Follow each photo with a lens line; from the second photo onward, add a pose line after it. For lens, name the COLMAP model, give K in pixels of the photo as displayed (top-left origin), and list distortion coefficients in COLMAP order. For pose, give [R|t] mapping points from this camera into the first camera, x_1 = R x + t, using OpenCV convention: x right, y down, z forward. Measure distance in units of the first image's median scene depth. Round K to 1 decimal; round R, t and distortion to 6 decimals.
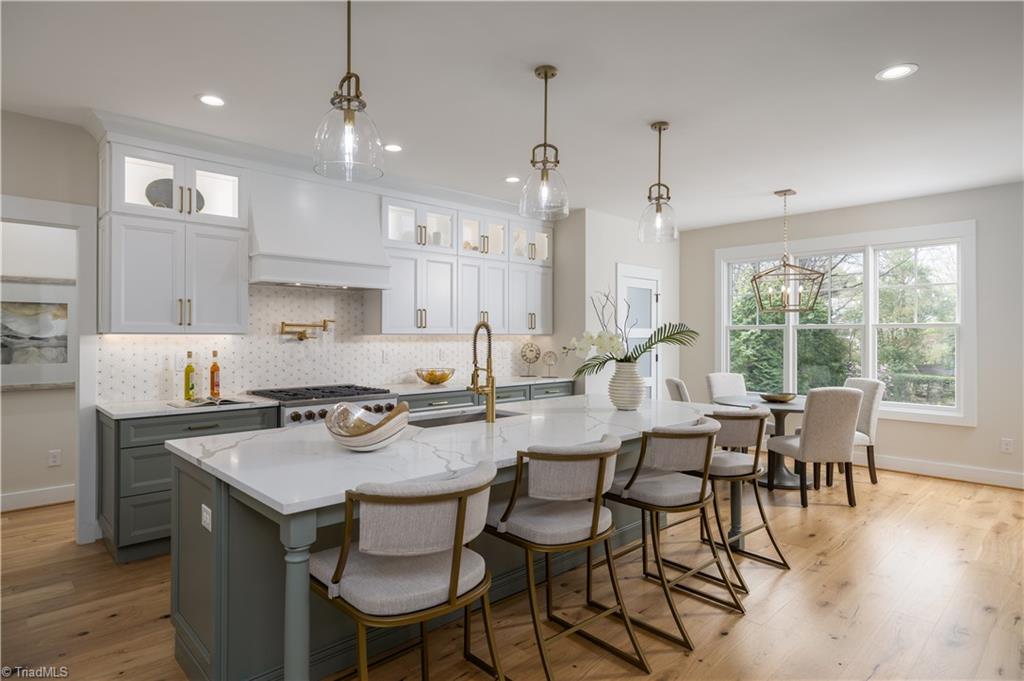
lens RADIAL K [[563.9, 0, 510.6], [0, 563.9, 338.2], [0, 0, 1]] dist [-0.003449, -0.000911]
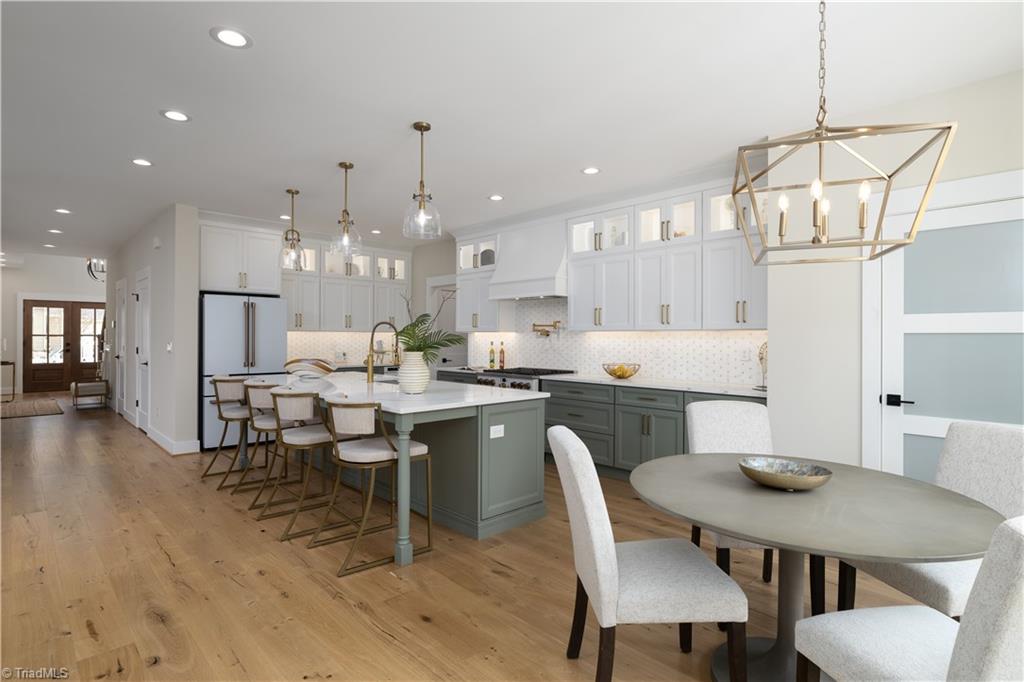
lens RADIAL K [[543.1, 0, 512.6], [0, 543.1, 337.9], [0, 0, 1]] dist [0.002014, 0.000231]
pose [[-0.028922, 0.005579, -0.999566, 1.067995], [-0.000371, 0.999984, 0.005592, 0.001144], [0.999582, 0.000532, -0.028920, 1.004094]]
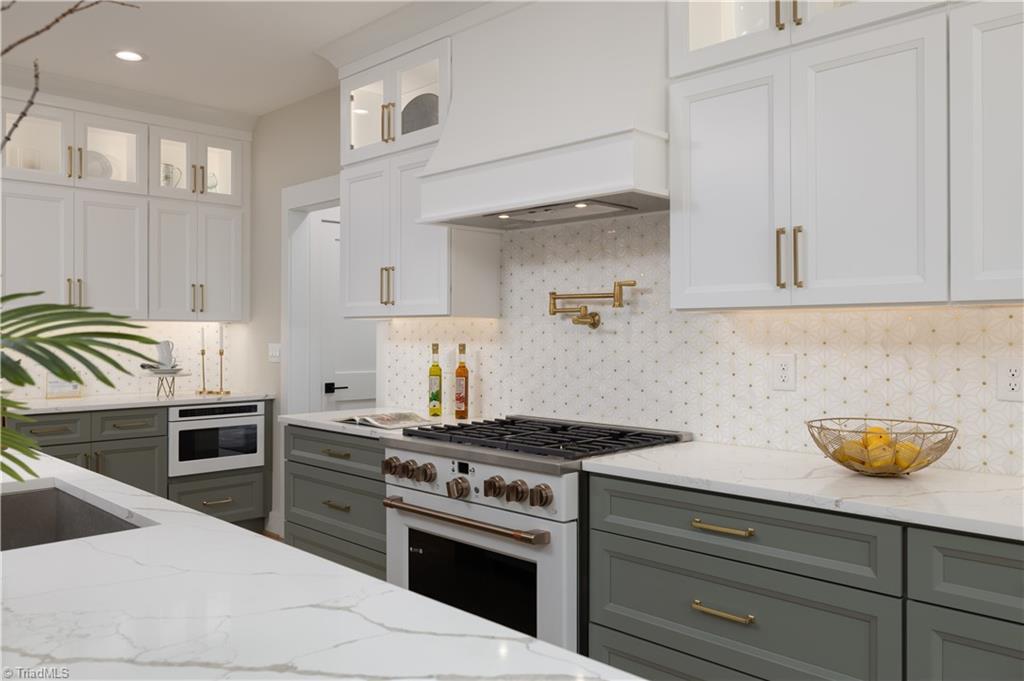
lens RADIAL K [[794.9, 0, 510.9], [0, 794.9, 335.3], [0, 0, 1]] dist [-0.004449, -0.001029]
pose [[-0.004574, 0.011170, -0.999927, 0.333665], [0.007716, 0.999908, 0.011135, 0.003021], [0.999960, -0.007664, -0.004660, 0.983713]]
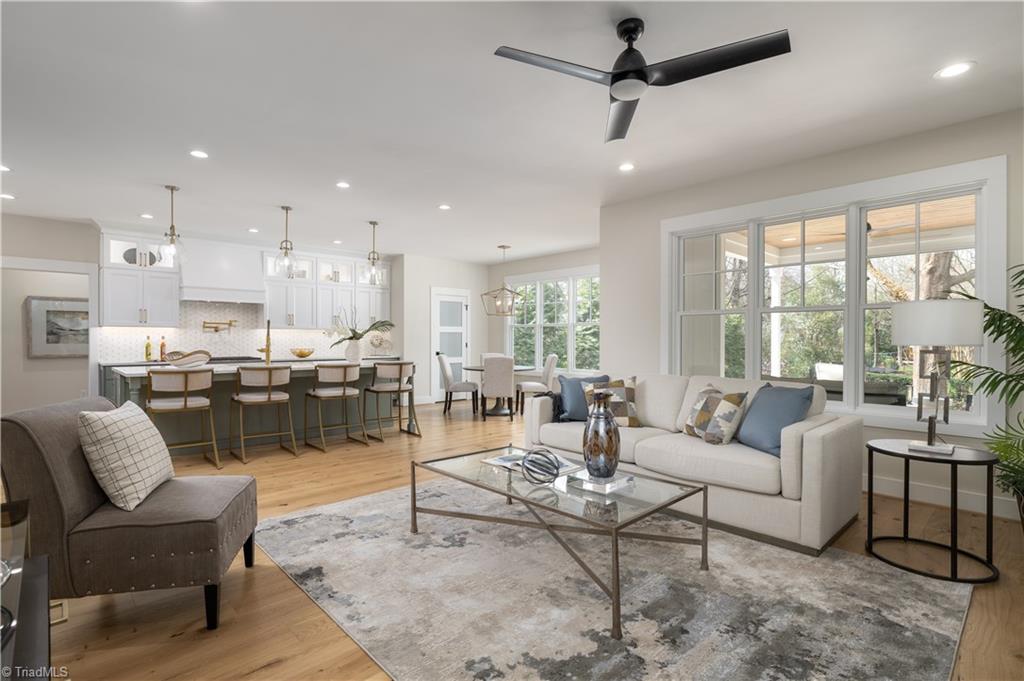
lens RADIAL K [[494.2, 0, 510.3], [0, 494.2, 346.1], [0, 0, 1]] dist [-0.000131, 0.000490]
pose [[0.999839, 0.000030, -0.017969, 0.650153], [0.000165, 0.999941, 0.010881, 0.035556], [0.017969, -0.010882, 0.999779, -0.629050]]
